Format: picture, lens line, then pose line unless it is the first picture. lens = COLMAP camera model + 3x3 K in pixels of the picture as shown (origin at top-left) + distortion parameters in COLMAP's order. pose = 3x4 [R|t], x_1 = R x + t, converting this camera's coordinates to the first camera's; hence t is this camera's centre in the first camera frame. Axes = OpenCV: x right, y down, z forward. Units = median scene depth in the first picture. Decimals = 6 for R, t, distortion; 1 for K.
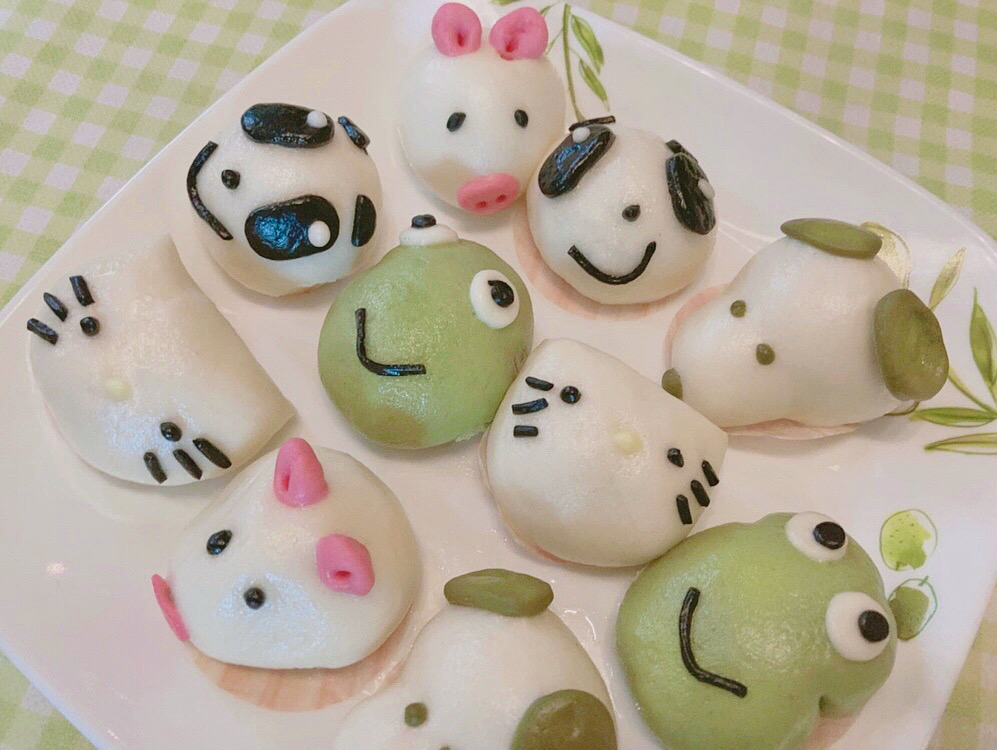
lens RADIAL K [[819.5, 0, 498.5], [0, 819.5, 375.0], [0, 0, 1]] dist [-0.000921, 0.001391]
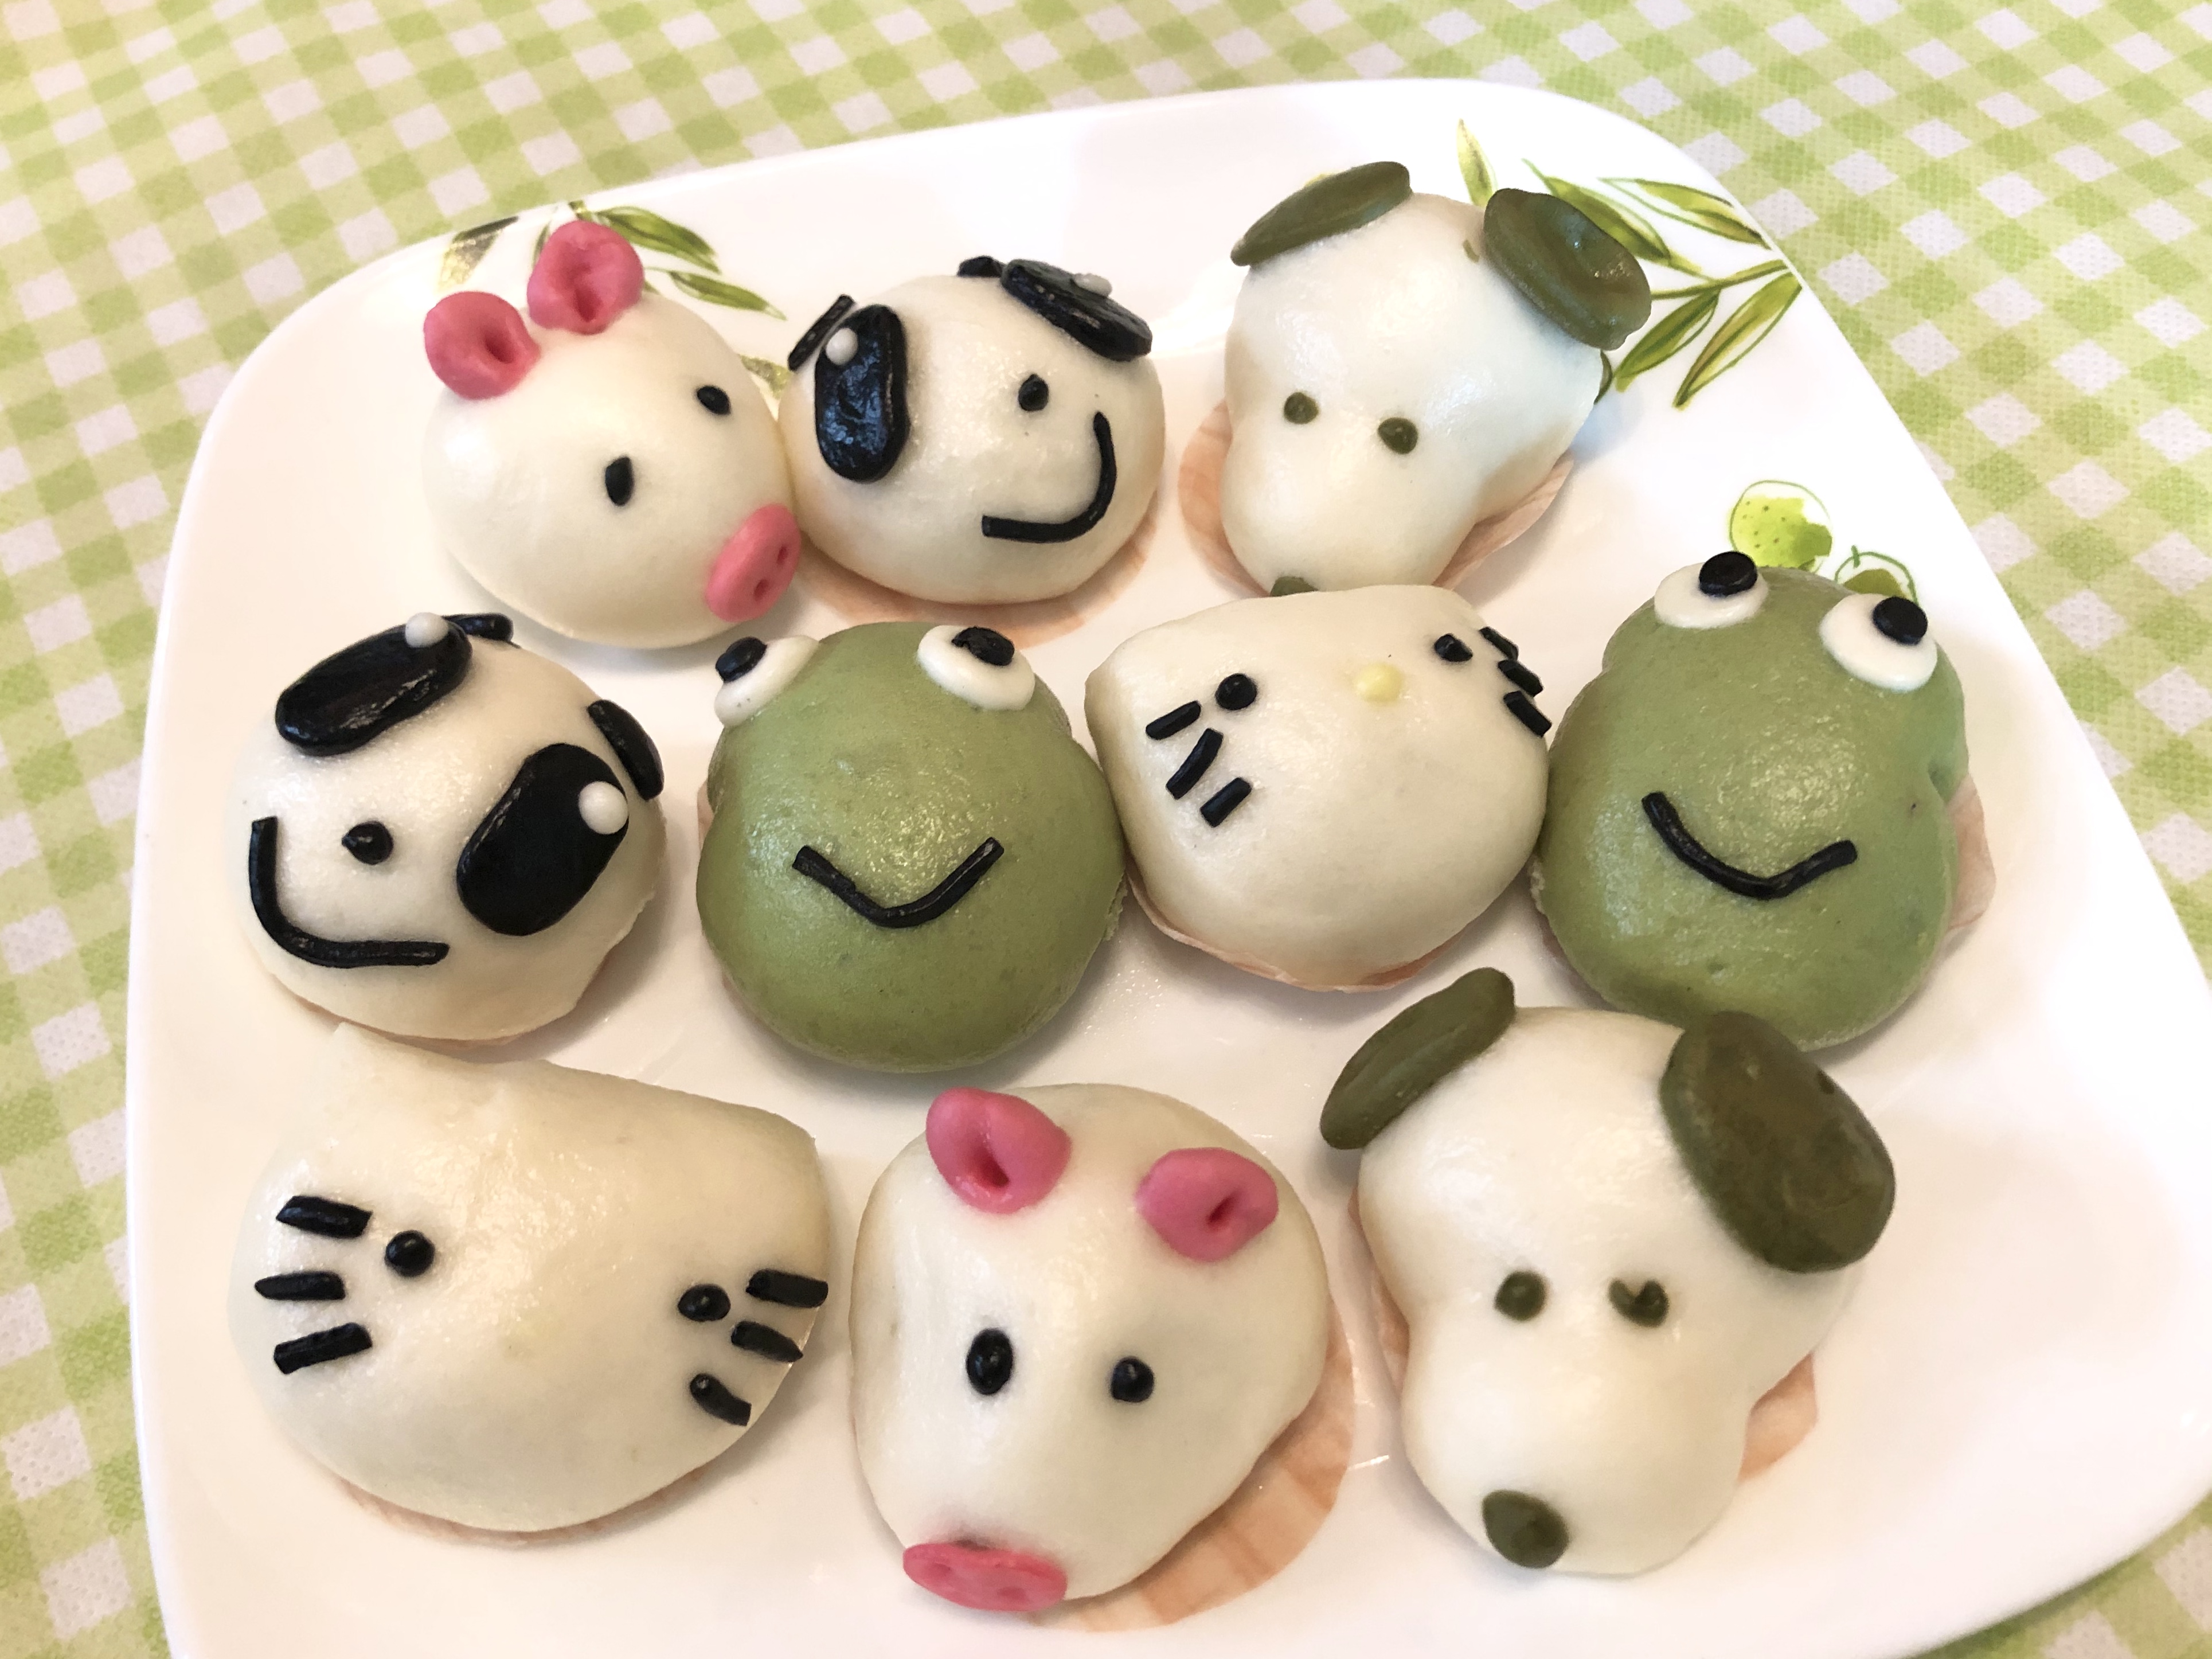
lens RADIAL K [[1818.4, 0, 1106.0], [0, 1818.4, 829.5], [0, 0, 1]] dist [-0.000921, 0.001391]
pose [[0.693355, -0.653706, 0.303194, -0.349179], [0.676488, 0.735439, 0.038637, -0.011233], [-0.248238, 0.178318, 0.952145, -0.044522]]
